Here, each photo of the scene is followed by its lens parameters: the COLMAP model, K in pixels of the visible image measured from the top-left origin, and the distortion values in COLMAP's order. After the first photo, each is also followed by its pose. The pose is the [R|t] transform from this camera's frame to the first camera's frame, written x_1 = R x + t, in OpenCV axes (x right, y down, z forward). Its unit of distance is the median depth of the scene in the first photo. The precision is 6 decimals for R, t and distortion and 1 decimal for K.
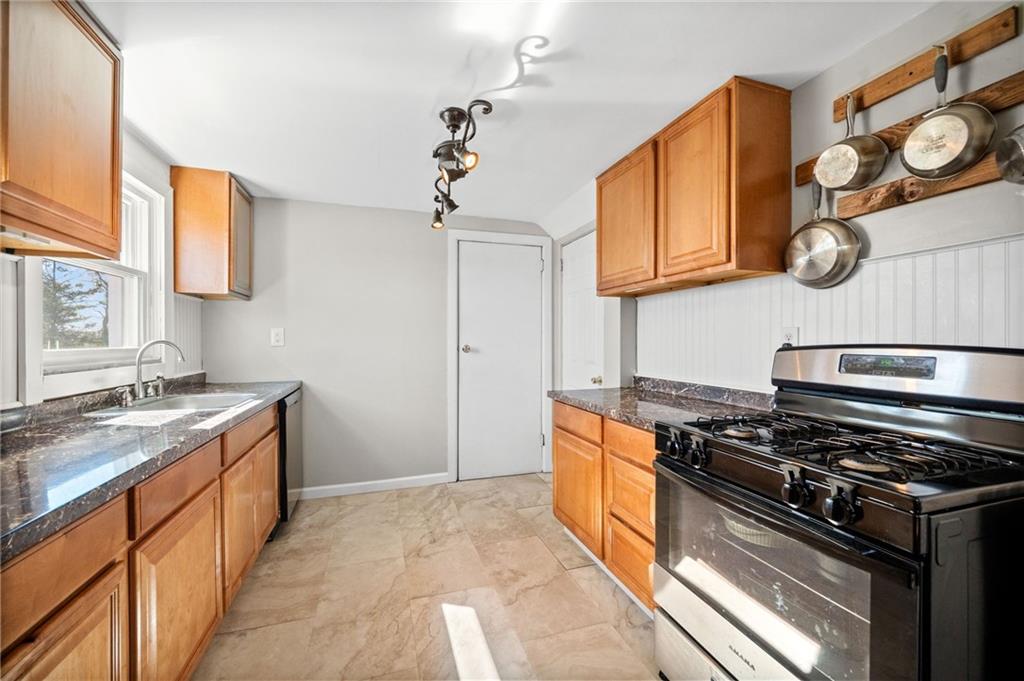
lens RADIAL K [[419.7, 0, 510.9], [0, 419.7, 340.5], [0, 0, 1]] dist [-0.000769, 0.000522]
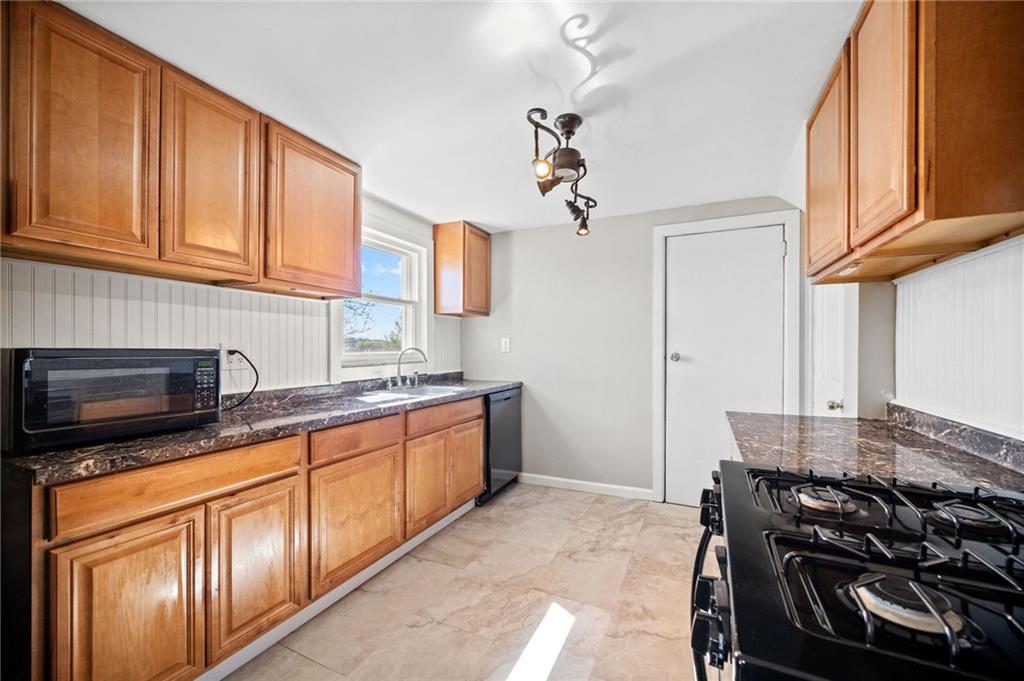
lens RADIAL K [[419.7, 0, 491.7], [0, 419.7, 349.2], [0, 0, 1]] dist [-0.000769, 0.000522]
pose [[0.711091, 0.003232, -0.703092, 0.333641], [-0.000288, 0.999991, 0.004305, -0.000741], [0.703100, -0.002859, 0.711086, 0.123803]]
